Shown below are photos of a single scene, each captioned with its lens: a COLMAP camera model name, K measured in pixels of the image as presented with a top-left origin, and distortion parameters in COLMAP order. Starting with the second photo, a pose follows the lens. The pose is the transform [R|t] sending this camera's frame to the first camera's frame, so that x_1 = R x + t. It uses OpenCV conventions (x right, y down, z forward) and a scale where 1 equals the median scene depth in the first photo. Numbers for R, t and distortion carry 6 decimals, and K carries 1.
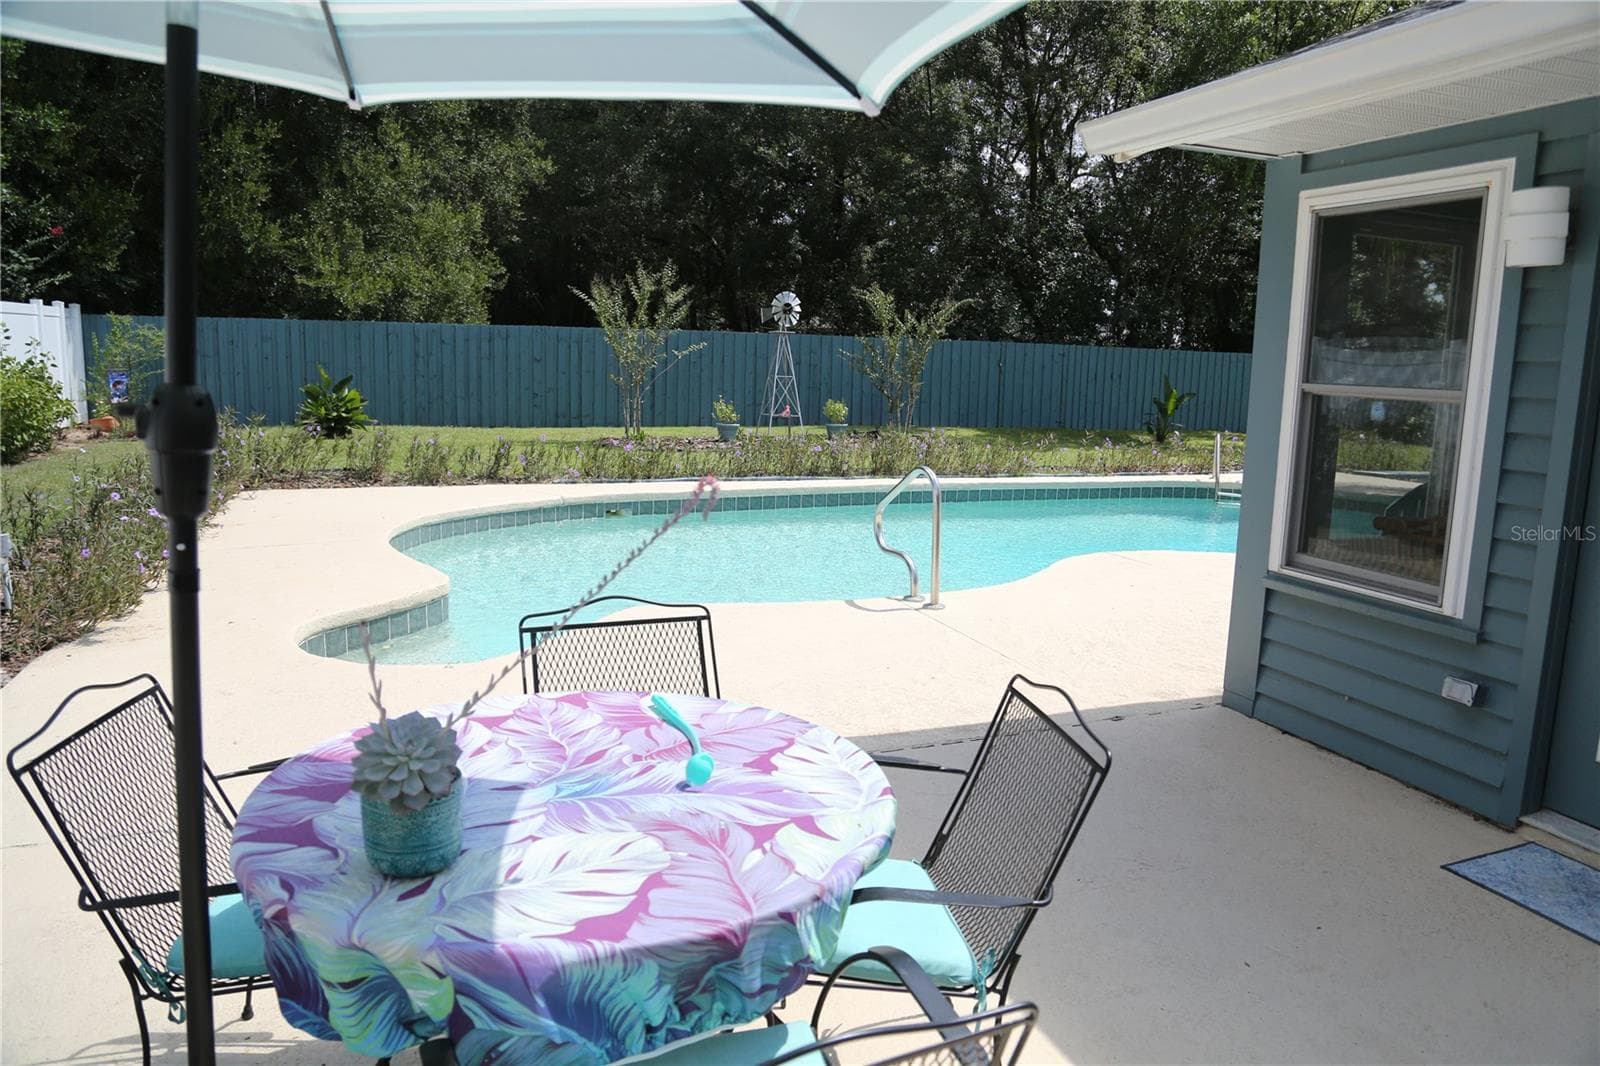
lens RADIAL K [[1089.1, 0, 807.2], [0, 1089.1, 532.1], [0, 0, 1]] dist [-0.126429, 0.074609]
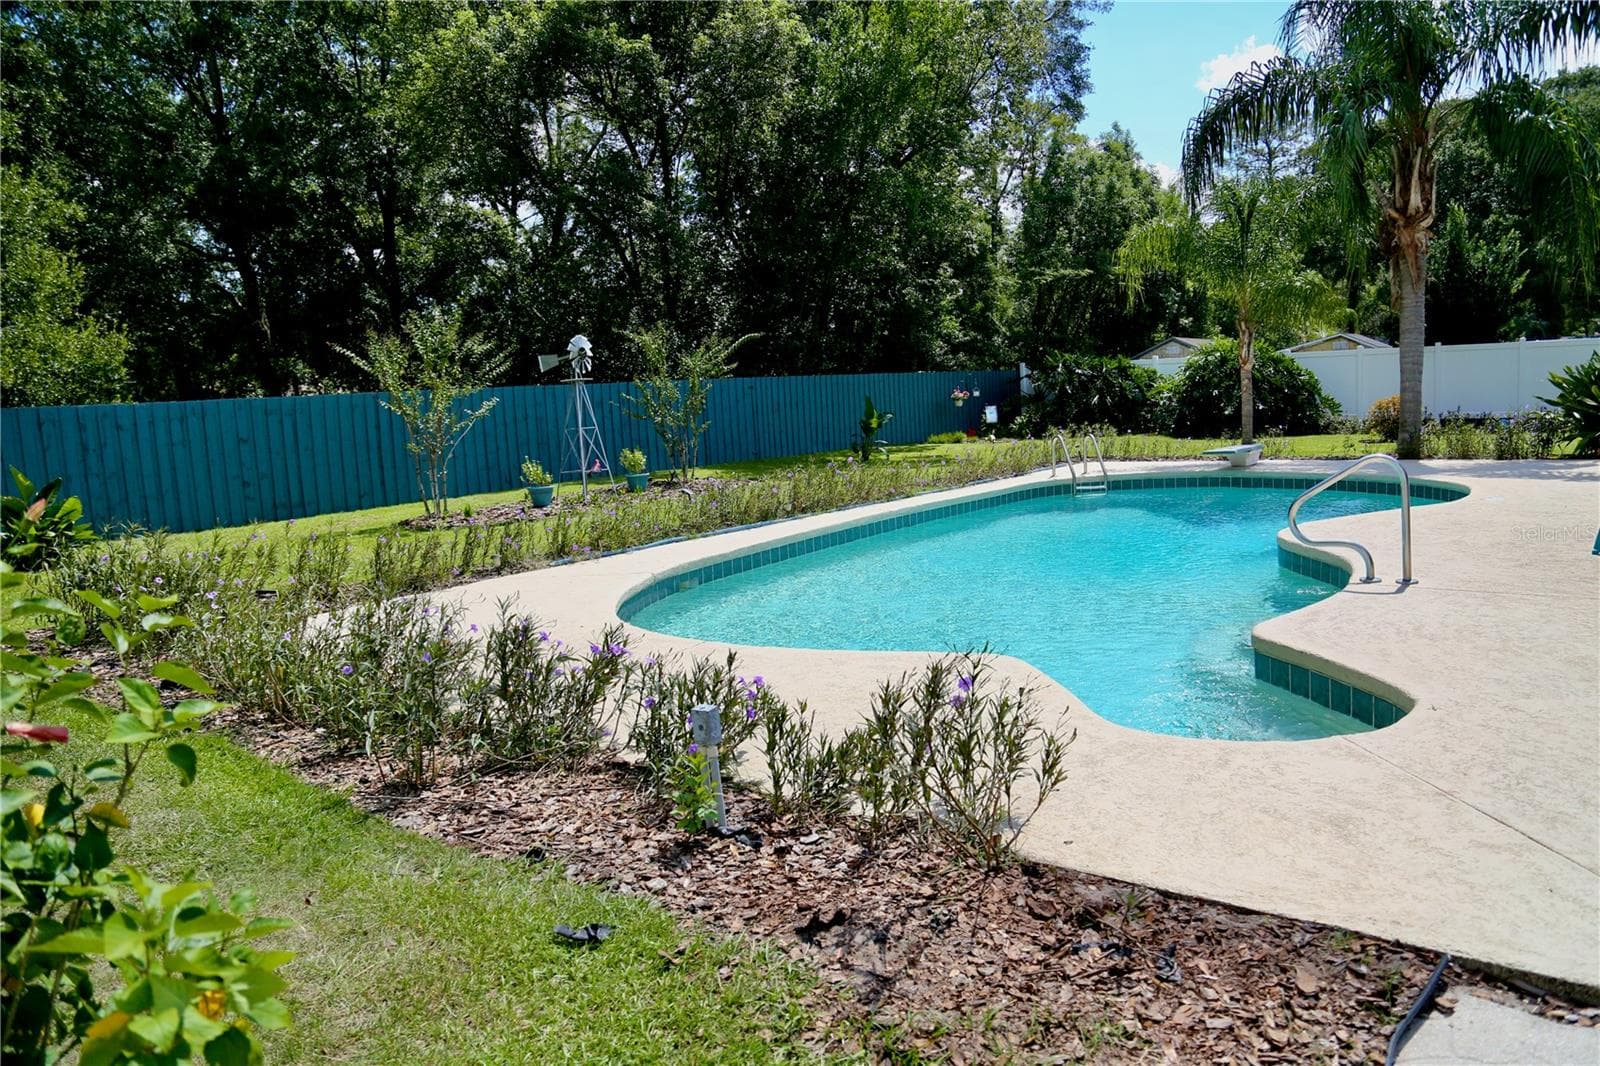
lens RADIAL K [[1089.1, 0, 807.2], [0, 1089.1, 532.1], [0, 0, 1]] dist [-0.126429, 0.074609]
pose [[0.855040, -0.139258, 0.499514, -0.328597], [0.163770, 0.986484, -0.005312, -0.022678], [-0.492023, 0.086347, 0.866290, 0.134117]]
